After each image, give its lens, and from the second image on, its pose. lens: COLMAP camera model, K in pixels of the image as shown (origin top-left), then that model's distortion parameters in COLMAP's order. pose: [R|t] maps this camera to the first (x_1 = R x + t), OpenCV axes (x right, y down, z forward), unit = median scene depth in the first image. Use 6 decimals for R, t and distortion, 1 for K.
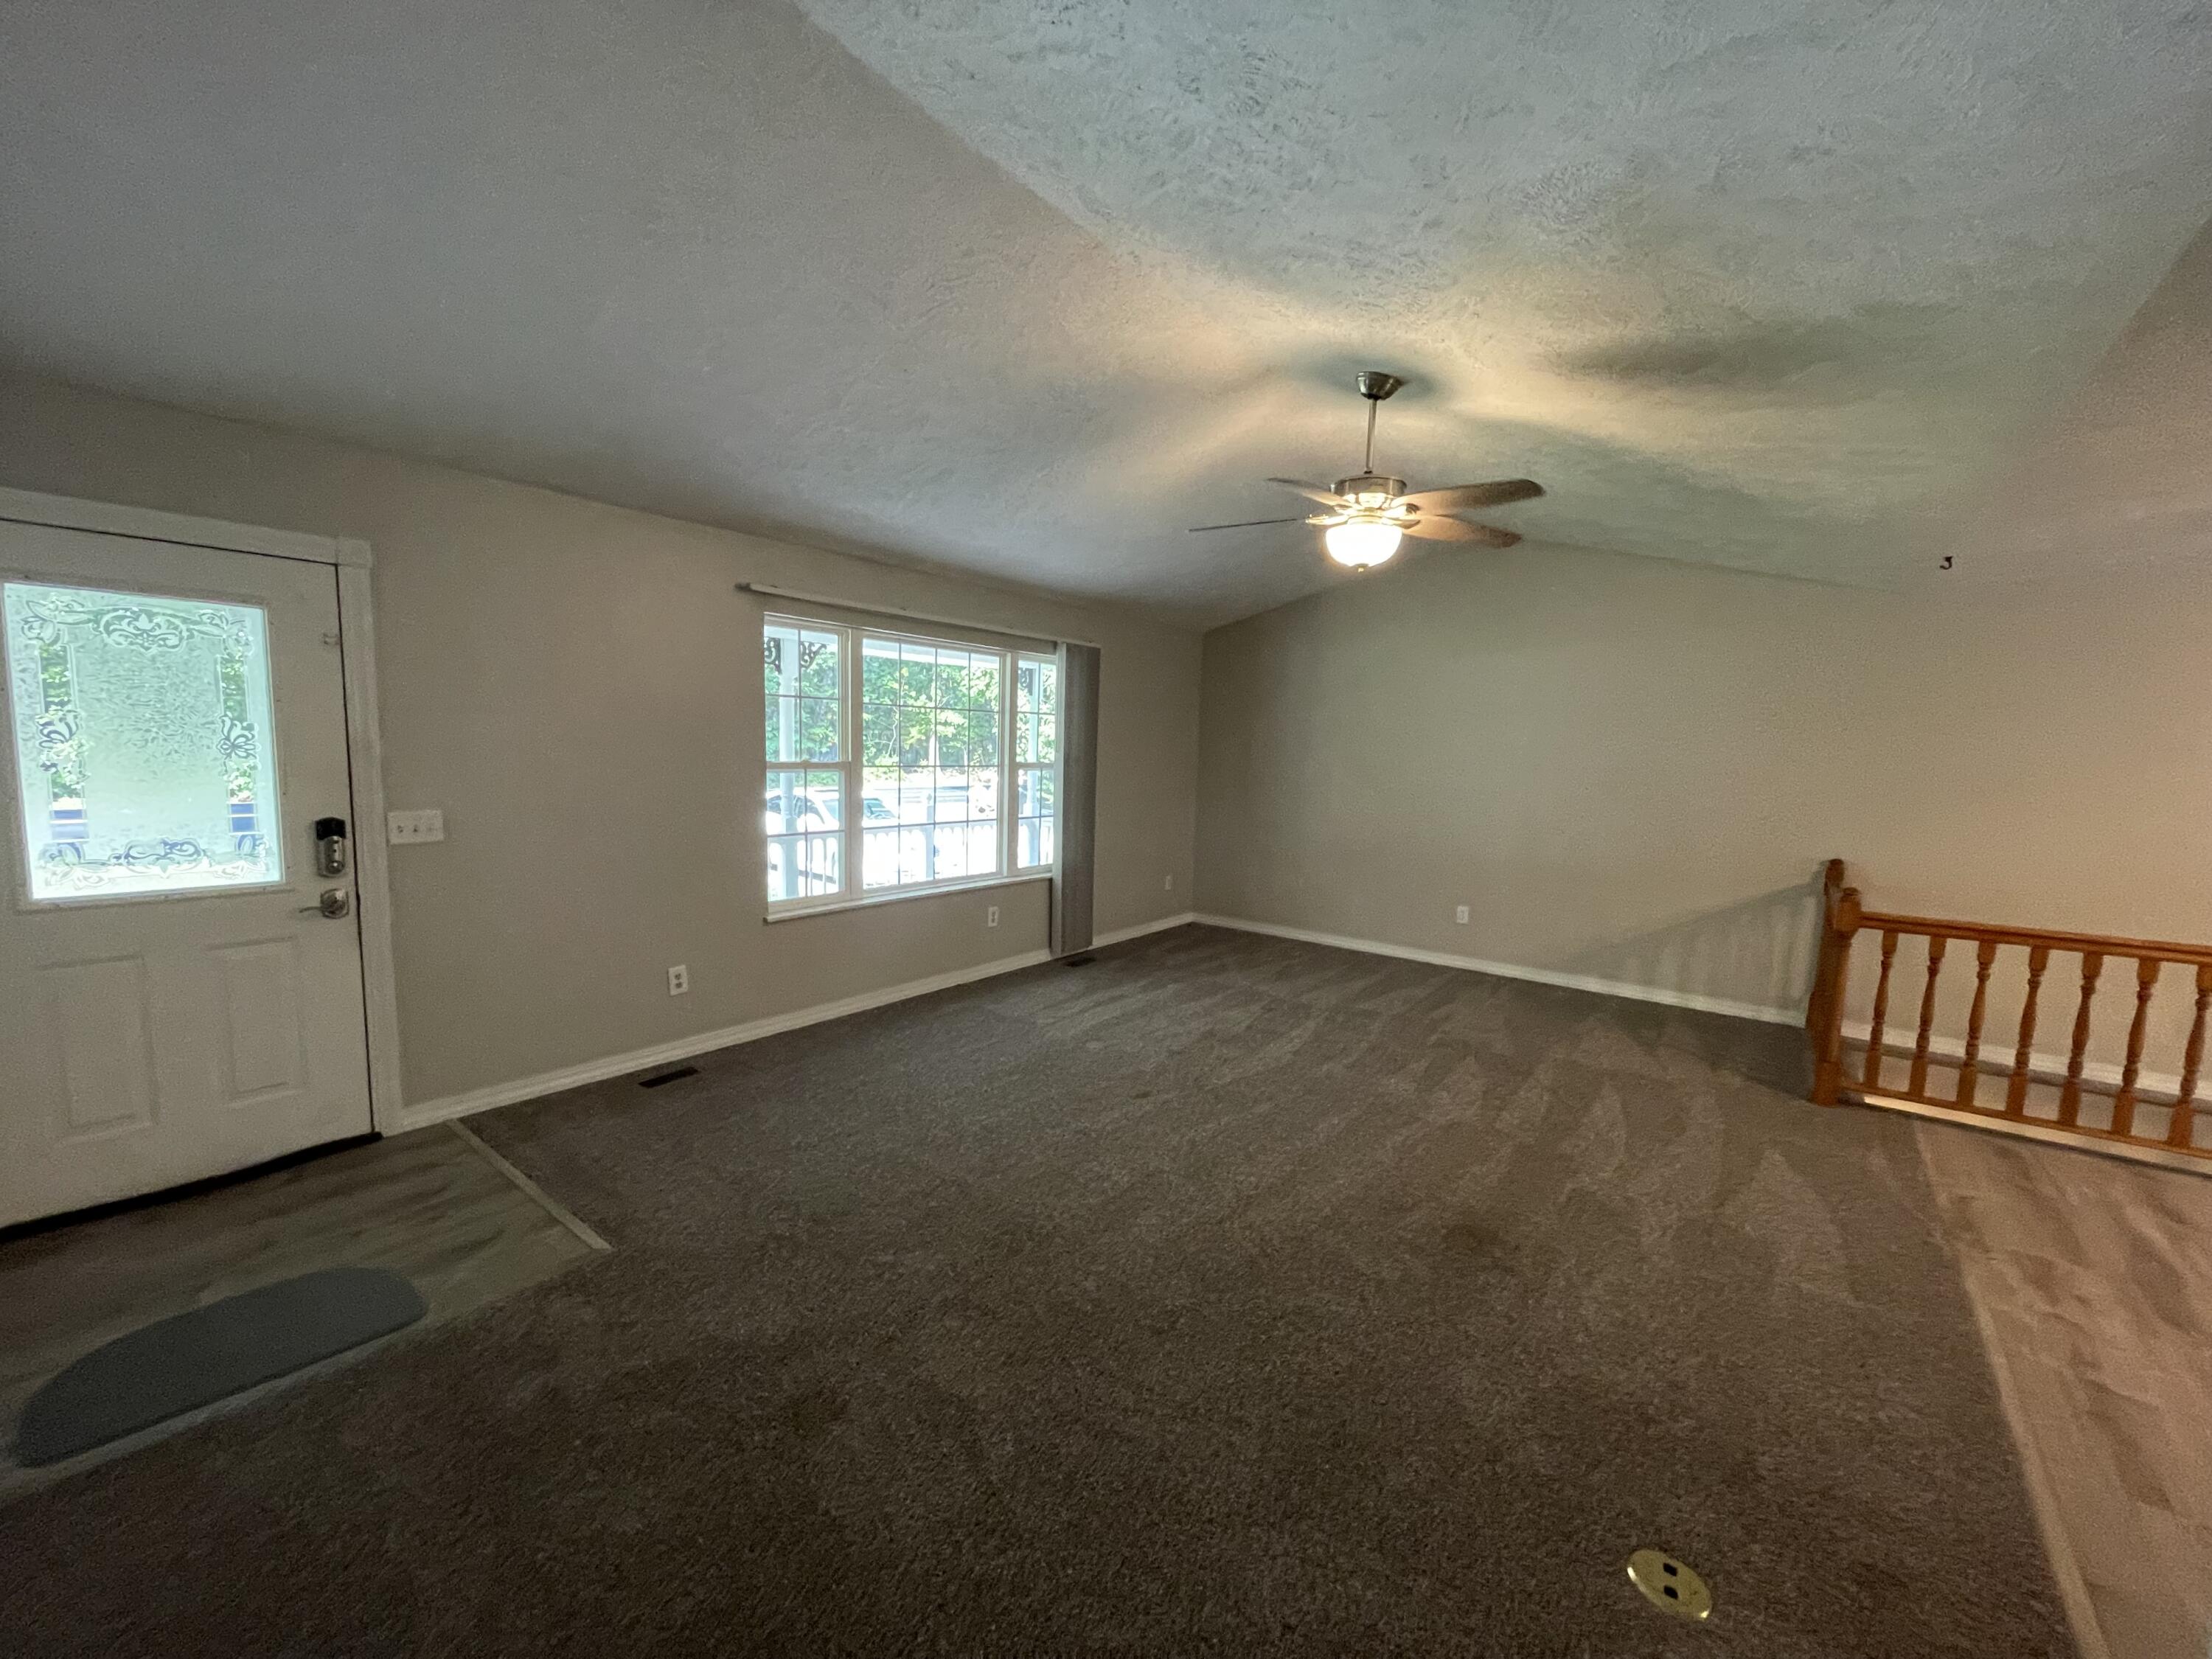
lens RADIAL K [[888.4, 0, 1097.8], [0, 888.4, 843.5], [0, 0, 1]] dist [-0.005687, 0.001156]
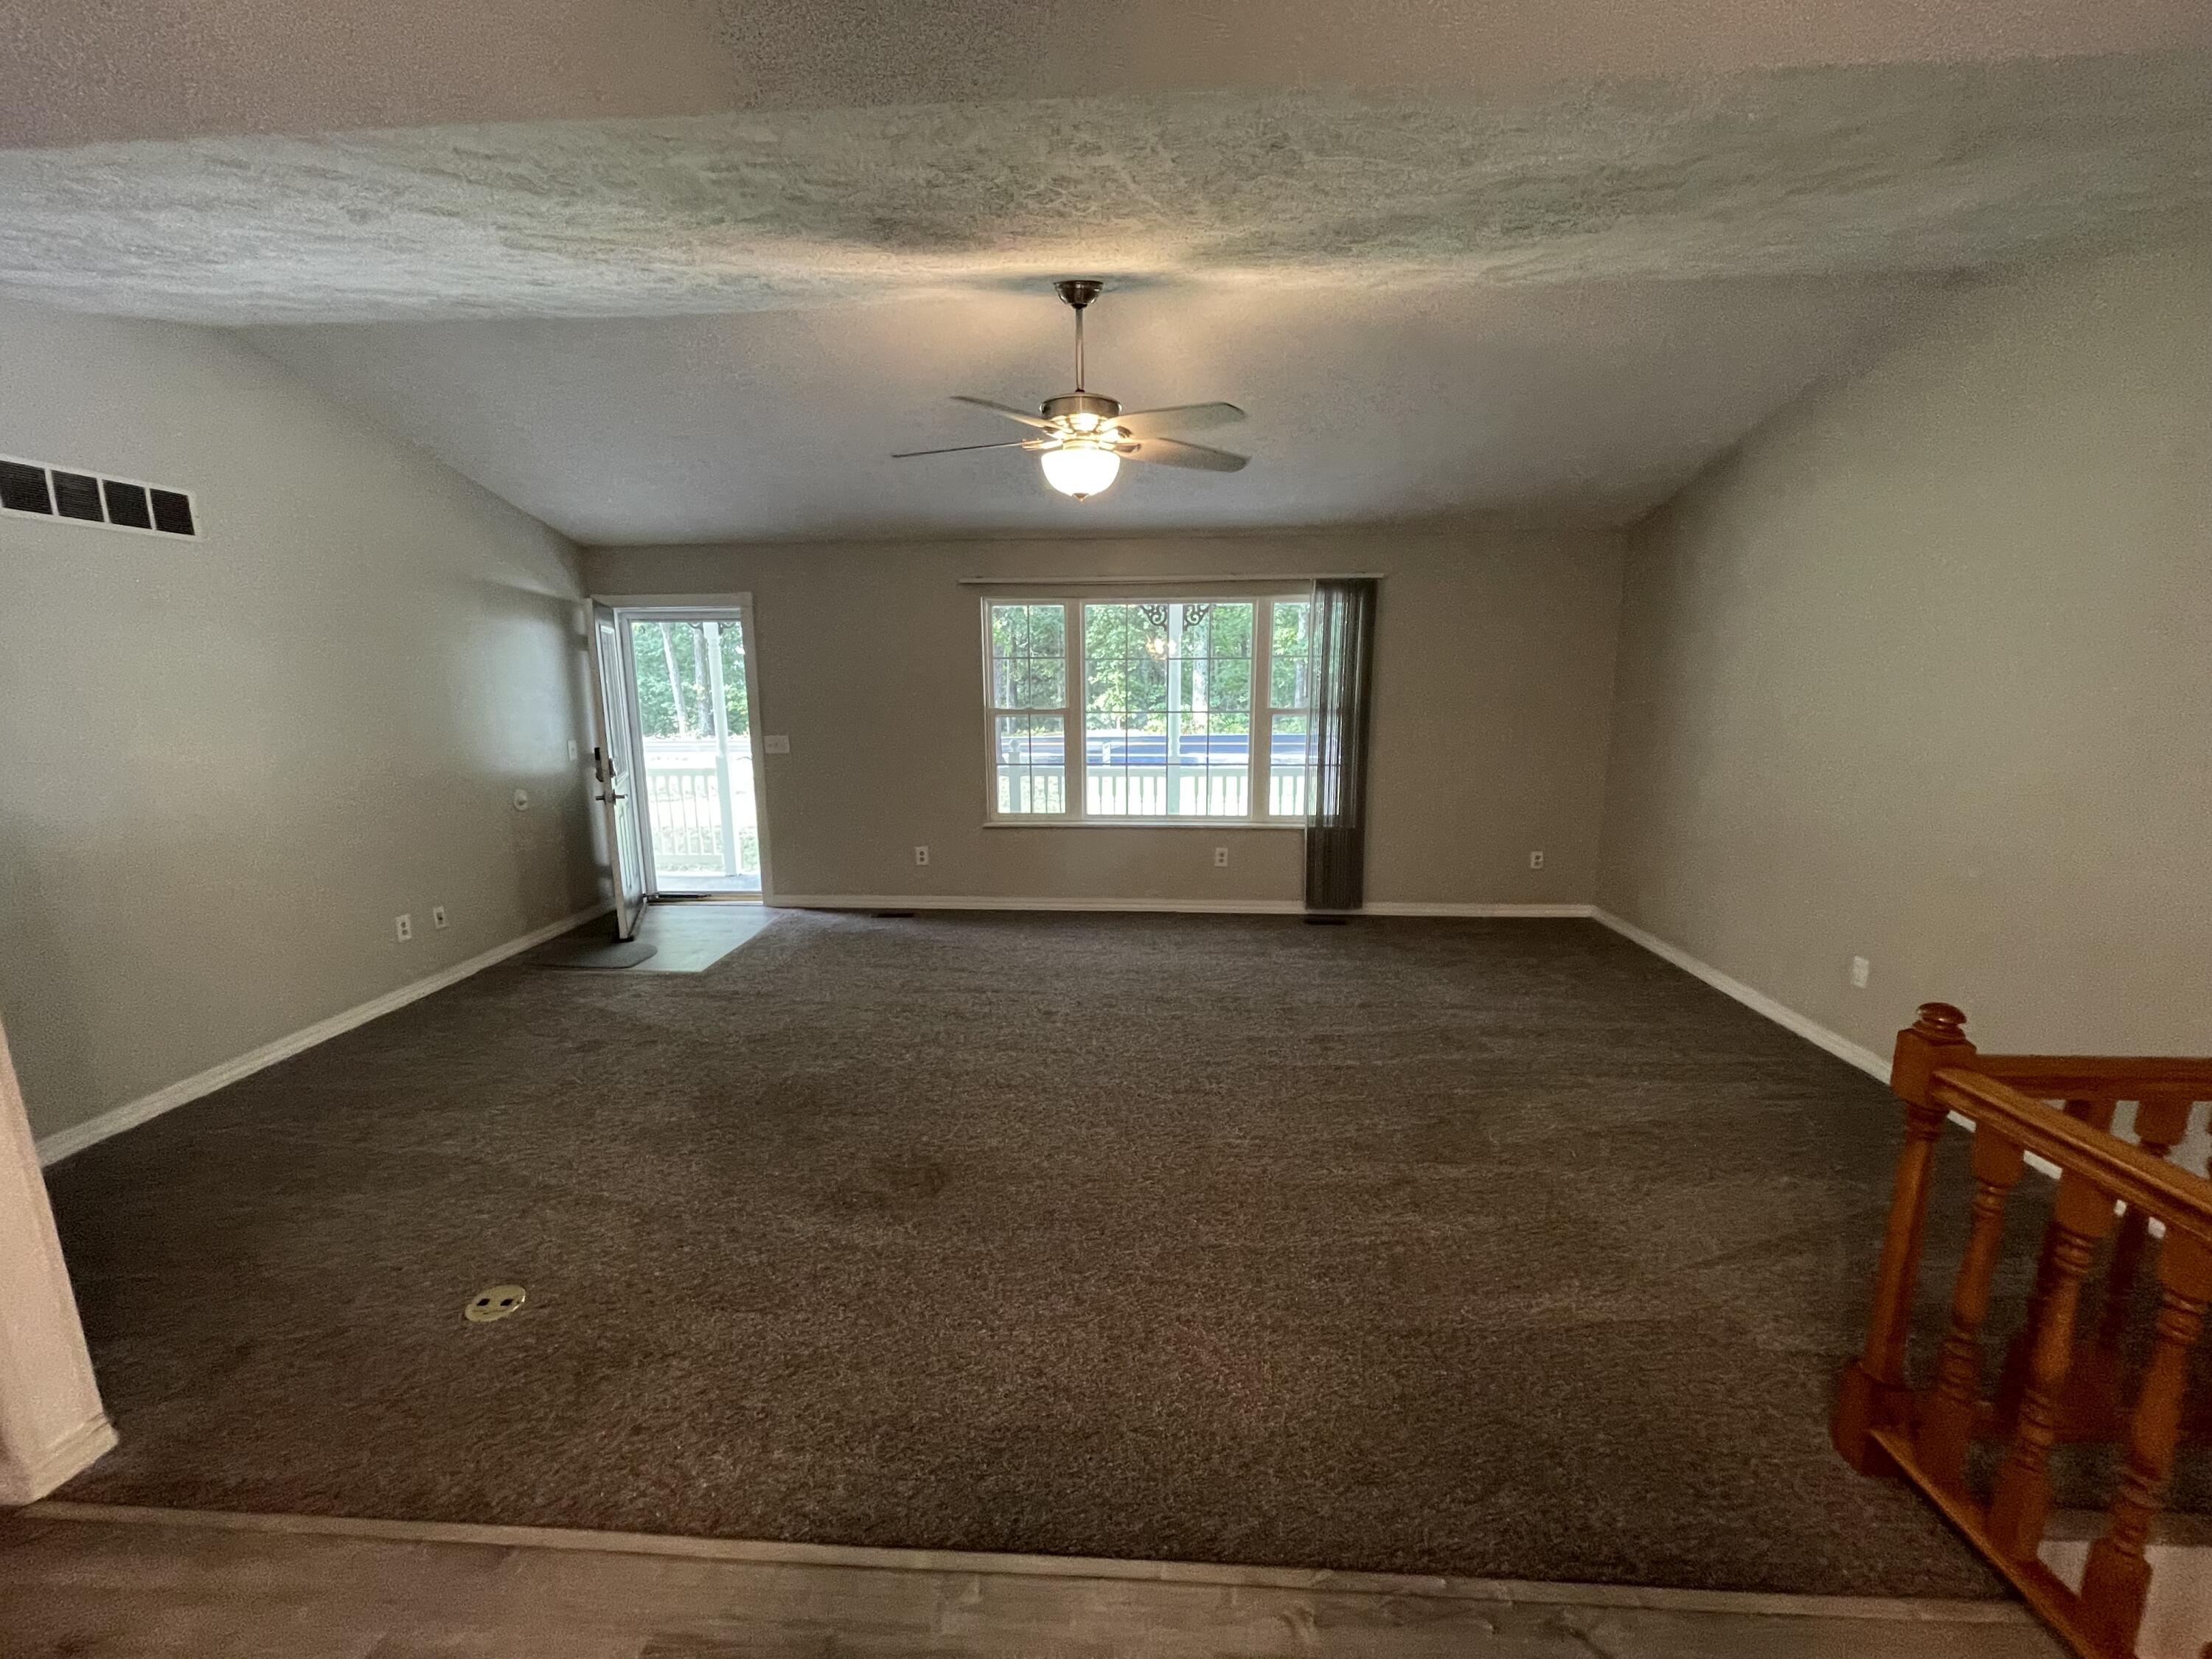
lens RADIAL K [[885.4, 0, 1099.4], [0, 885.4, 839.1], [0, 0, 1]] dist [-0.002865, 0.000144]
pose [[0.563453, 0.118883, -0.817549, 0.737917], [-0.074208, 0.992875, 0.093235, -0.029024], [0.822808, 0.008135, 0.568261, 0.327030]]
